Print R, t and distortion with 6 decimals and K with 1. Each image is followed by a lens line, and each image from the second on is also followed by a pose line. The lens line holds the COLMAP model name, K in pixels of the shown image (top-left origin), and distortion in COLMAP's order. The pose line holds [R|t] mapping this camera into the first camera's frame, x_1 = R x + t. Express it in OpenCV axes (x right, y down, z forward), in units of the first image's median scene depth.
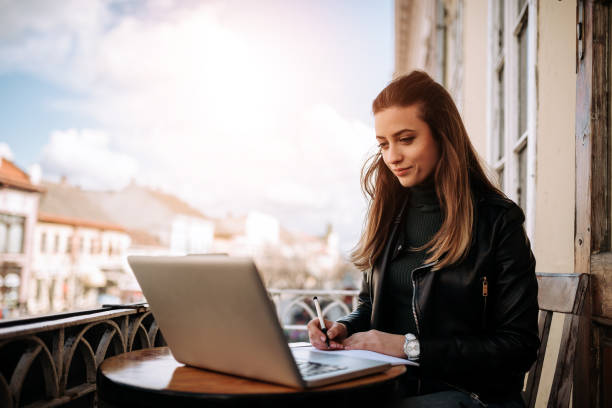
lens RADIAL K [[580.8, 0, 299.6], [0, 580.8, 209.2], [0, 0, 1]] dist [-0.042459, 0.018503]
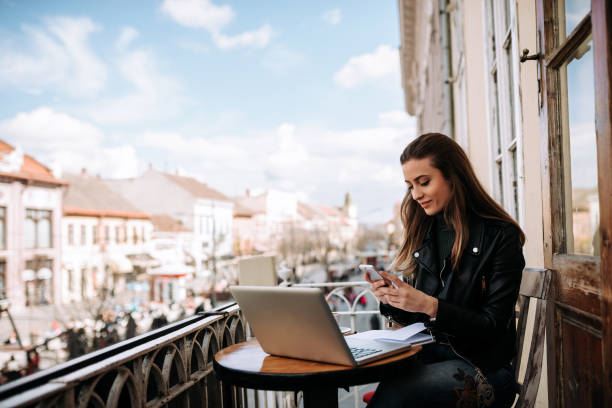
lens RADIAL K [[582.7, 0, 296.4], [0, 582.7, 204.7], [0, 0, 1]] dist [-0.080803, 0.089655]
pose [[0.996707, -0.072047, -0.037211, -0.041771], [0.073435, 0.996599, 0.037385, -0.129230], [0.034391, -0.039994, 0.998608, -0.364709]]
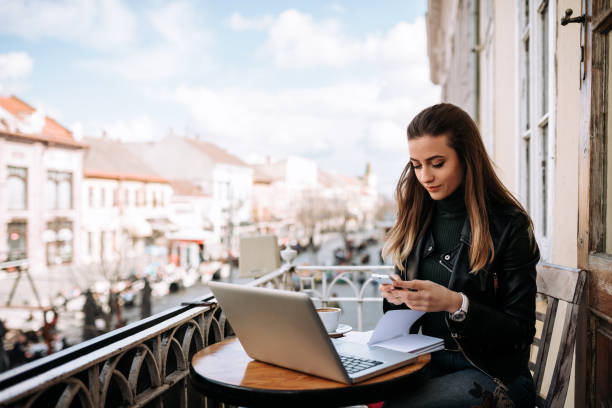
lens RADIAL K [[582.7, 0, 296.4], [0, 582.7, 204.7], [0, 0, 1]] dist [-0.080803, 0.089655]
pose [[0.996327, -0.042196, -0.074507, 0.000604], [0.048937, 0.994639, 0.091100, -0.147737], [0.070263, -0.094412, 0.993051, -0.189102]]
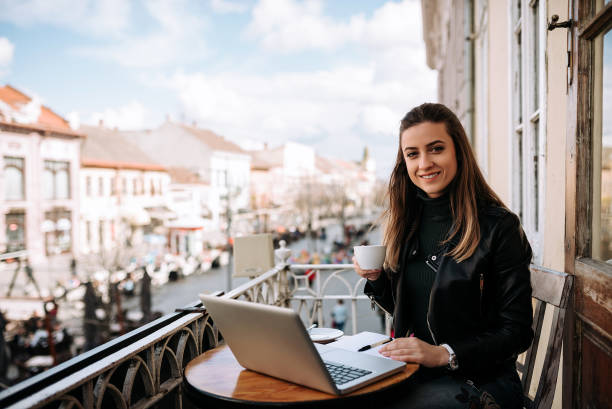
lens RADIAL K [[582.7, 0, 296.4], [0, 582.7, 205.2], [0, 0, 1]] dist [-0.080803, 0.089655]
pose [[0.995831, -0.054628, -0.073045, 0.020896], [0.062942, 0.991152, 0.116857, -0.193489], [0.066015, -0.120967, 0.990459, -0.194175]]
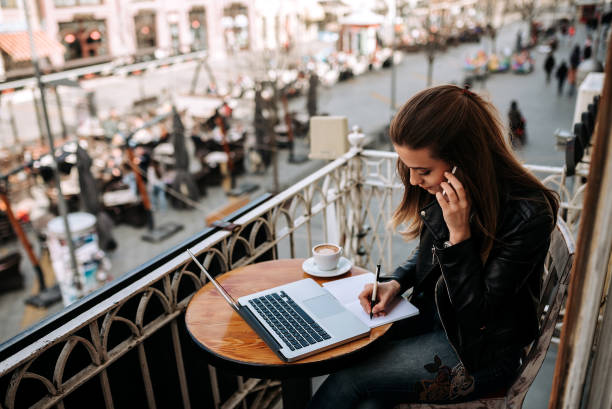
lens RADIAL K [[582.7, 0, 296.4], [0, 582.7, 205.2], [0, 0, 1]] dist [-0.080803, 0.089655]
pose [[0.928006, 0.058386, -0.367962, 0.371795], [0.112493, 0.897635, 0.426141, -0.462330], [0.355176, -0.436855, 0.826443, -0.049401]]
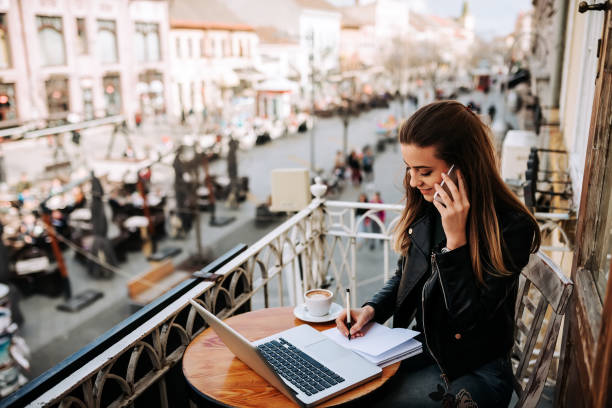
lens RADIAL K [[582.7, 0, 296.4], [0, 582.7, 204.7], [0, 0, 1]] dist [-0.080803, 0.089655]
pose [[0.972358, 0.000259, -0.233495, 0.215234], [0.081219, 0.937178, 0.339265, -0.439762], [0.218914, -0.348851, 0.911252, -0.108158]]
